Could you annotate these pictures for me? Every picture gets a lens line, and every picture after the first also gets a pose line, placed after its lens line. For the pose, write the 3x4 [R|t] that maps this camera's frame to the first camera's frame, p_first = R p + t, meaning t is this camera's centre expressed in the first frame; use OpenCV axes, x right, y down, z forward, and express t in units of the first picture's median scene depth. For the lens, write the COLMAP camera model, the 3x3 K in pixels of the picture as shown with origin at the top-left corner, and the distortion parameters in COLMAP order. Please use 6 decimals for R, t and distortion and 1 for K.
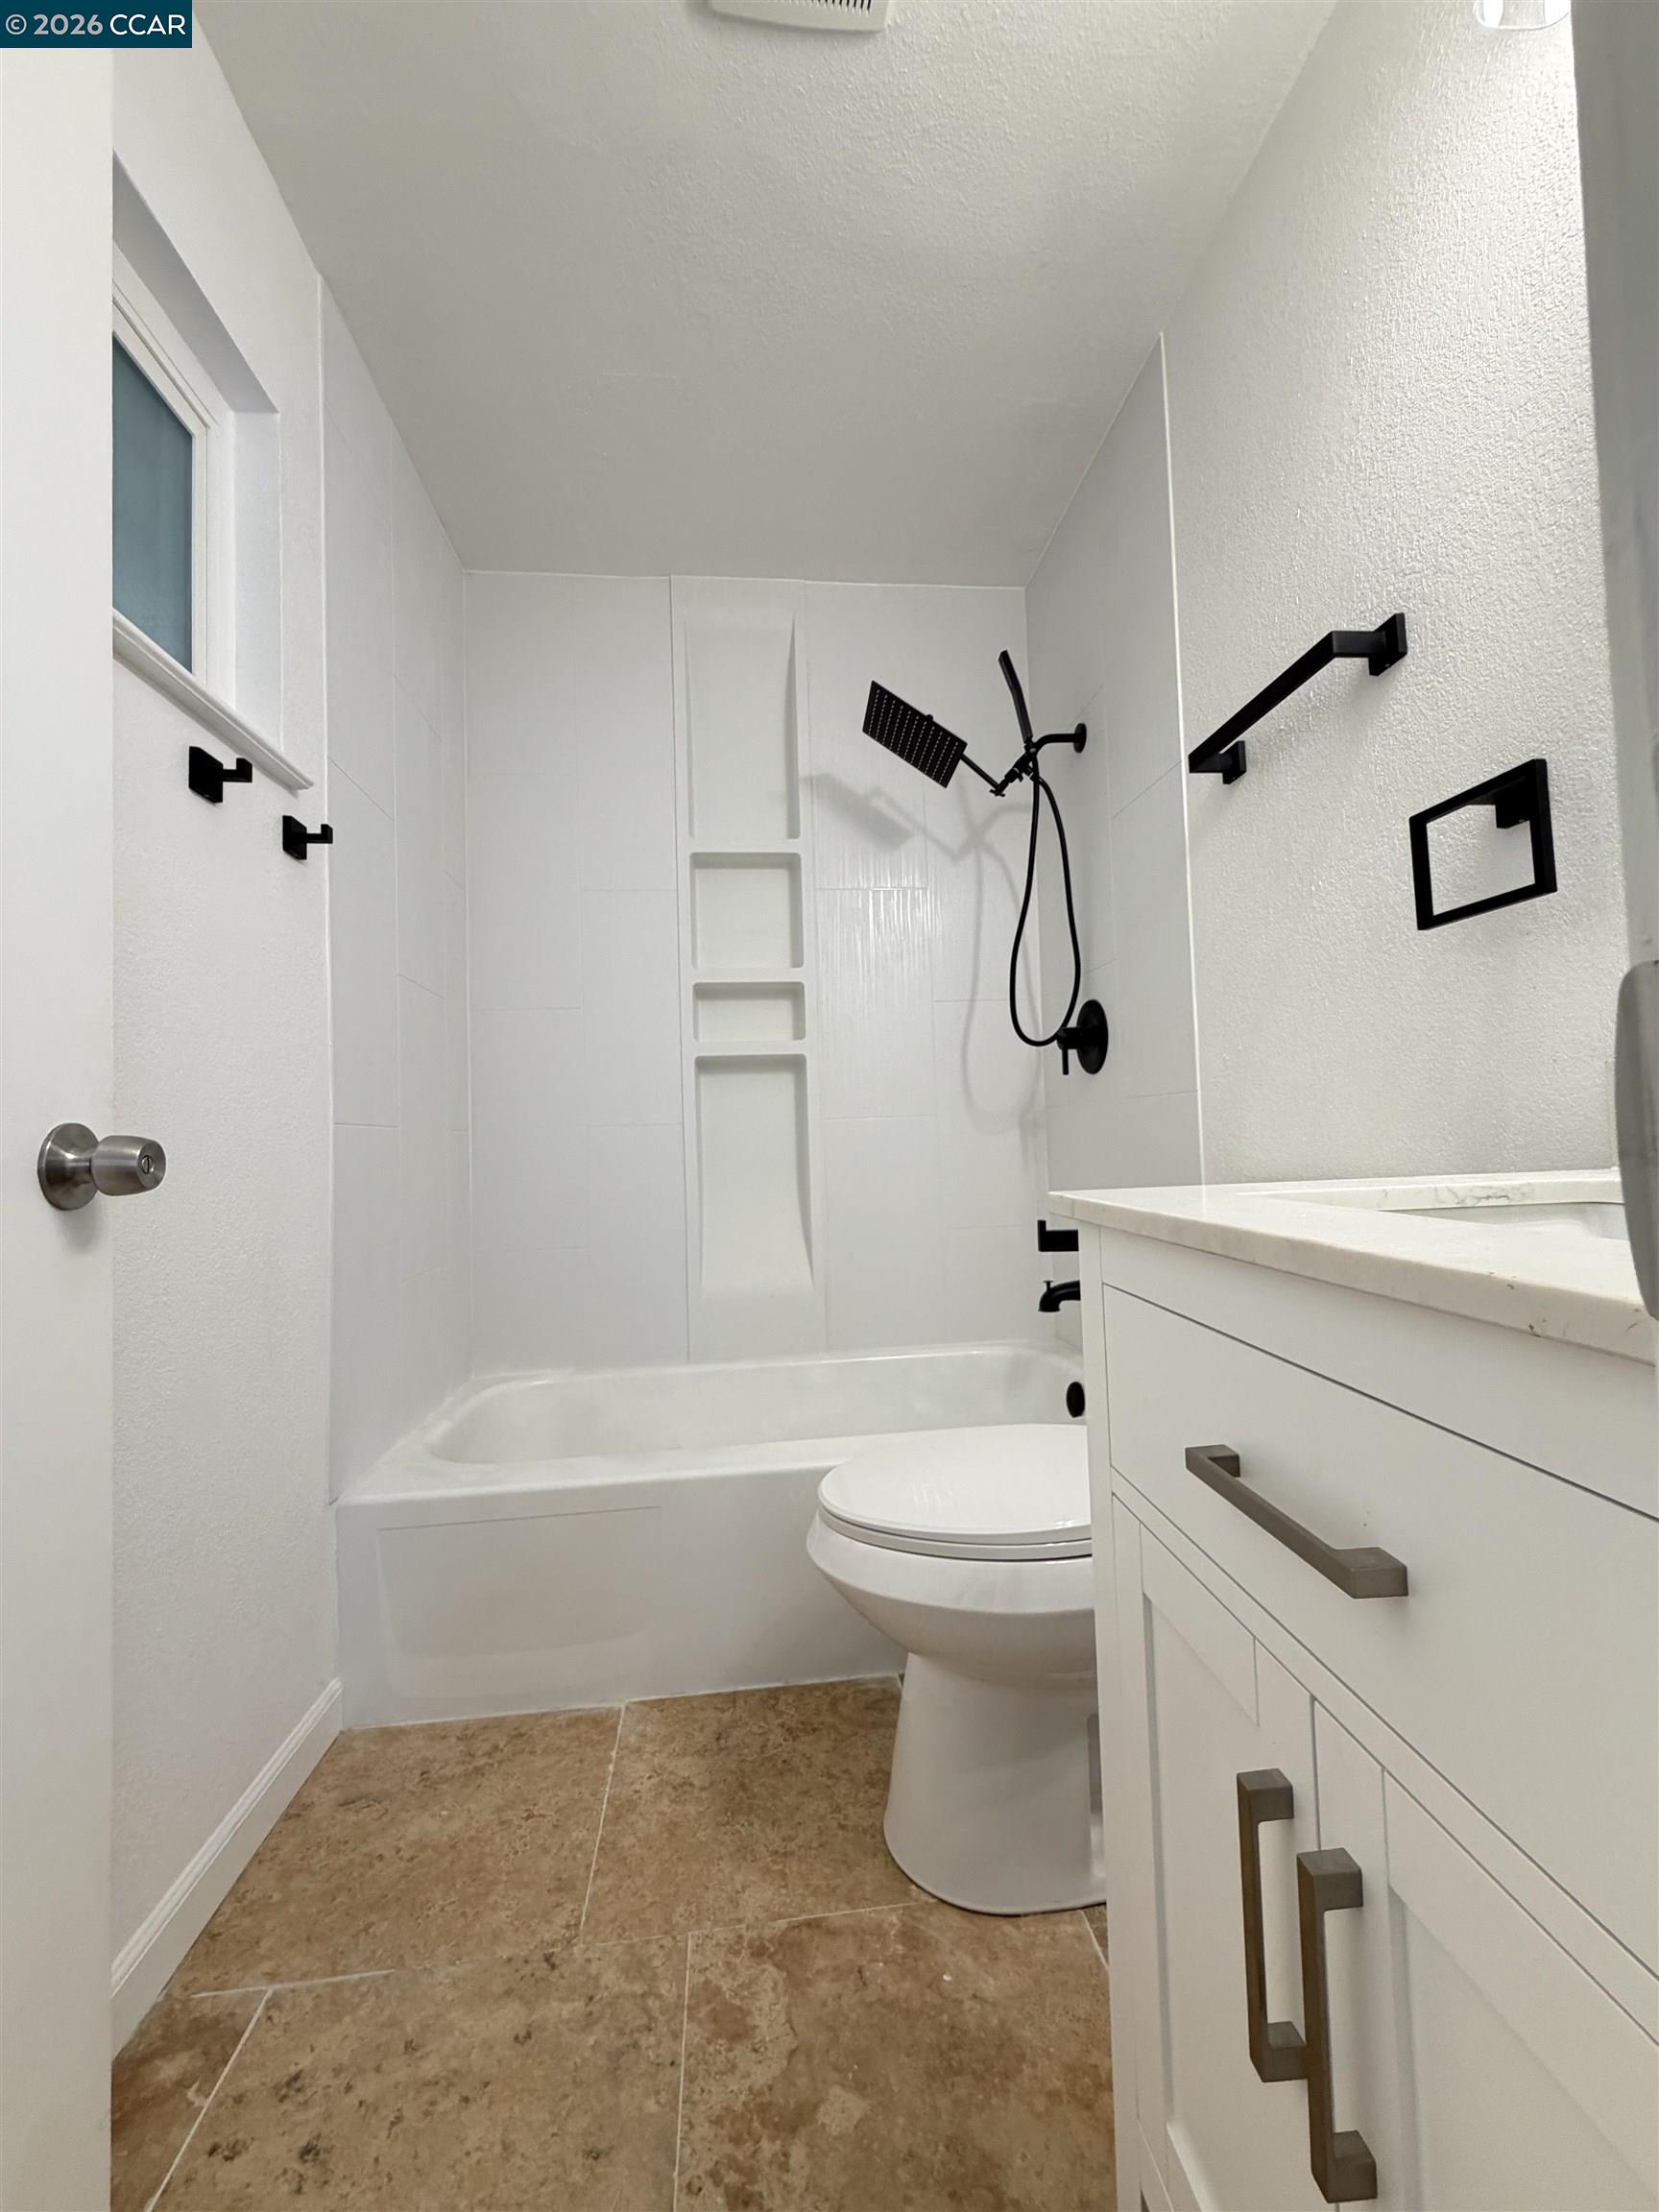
lens RADIAL K [[883.4, 0, 827.6], [0, 883.4, 1103.5], [0, 0, 1]] dist [0.002140, -0.000633]
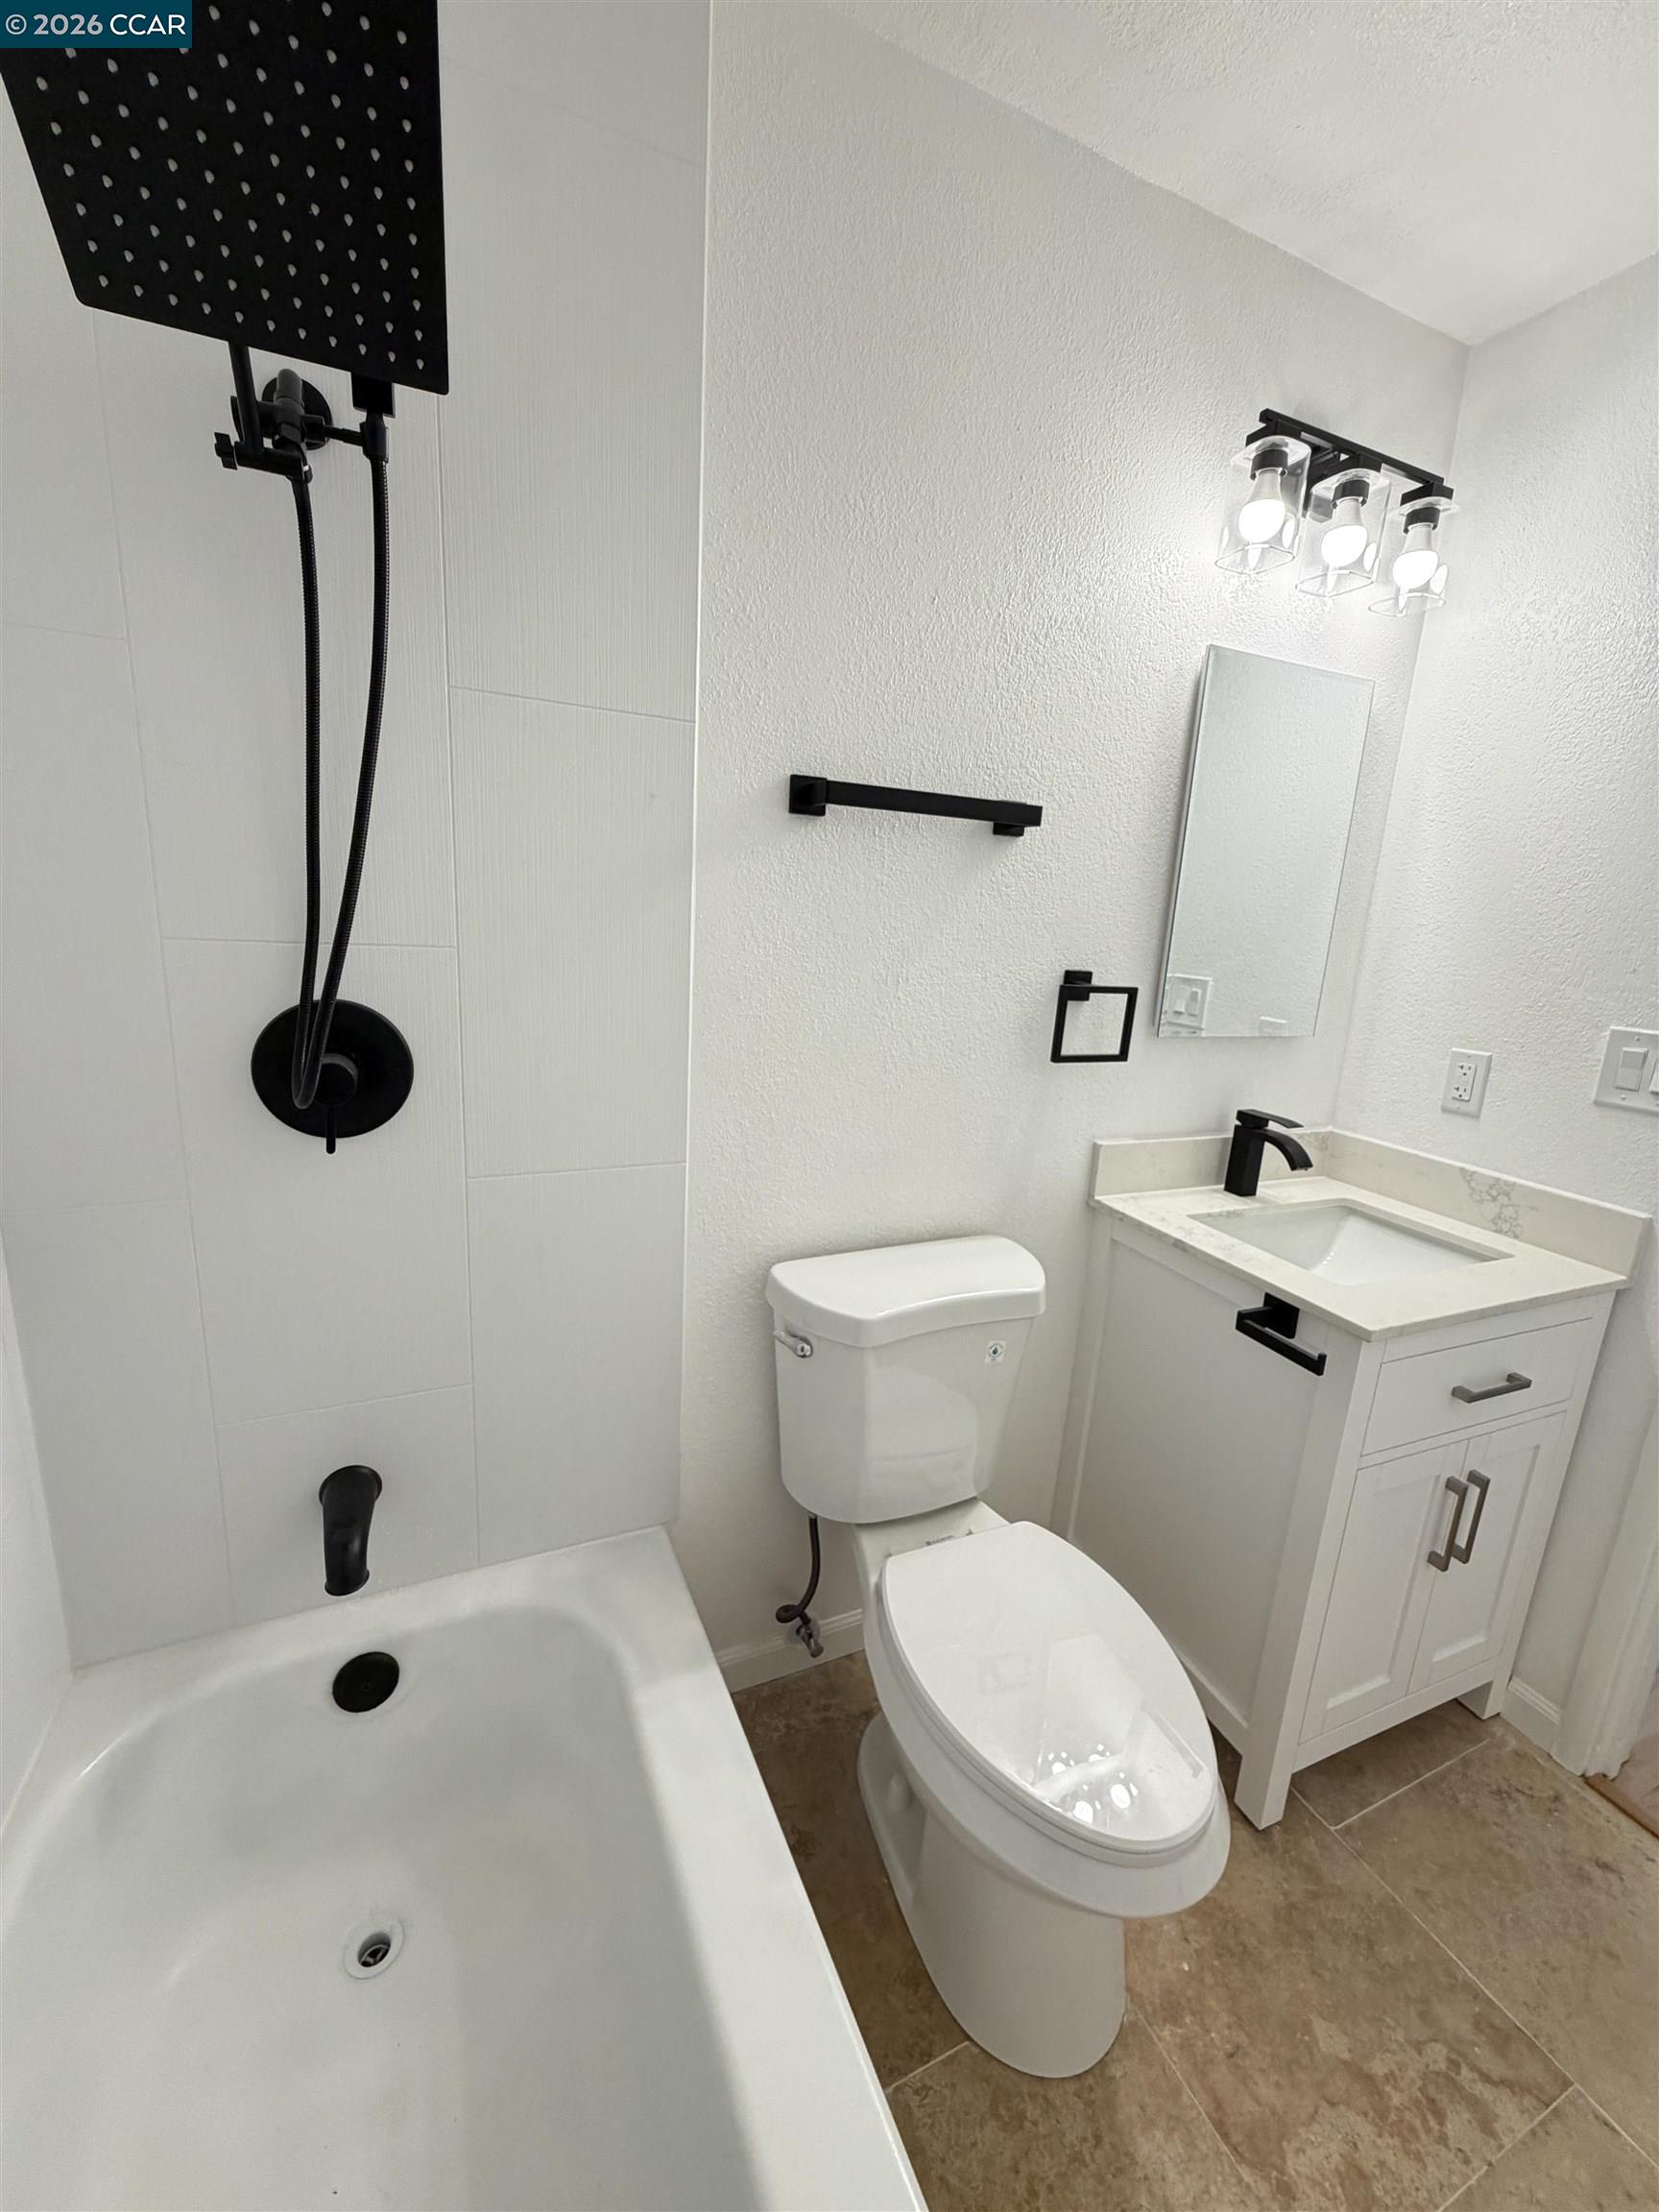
lens RADIAL K [[883.4, 0, 823.4], [0, 883.4, 1099.3], [0, 0, 1]] dist [0.002140, -0.000633]
pose [[-0.320091, -0.196626, 0.926758, -0.591131], [-0.085816, 0.980222, 0.178329, -0.366224], [-0.943492, -0.022449, -0.330634, 1.851450]]
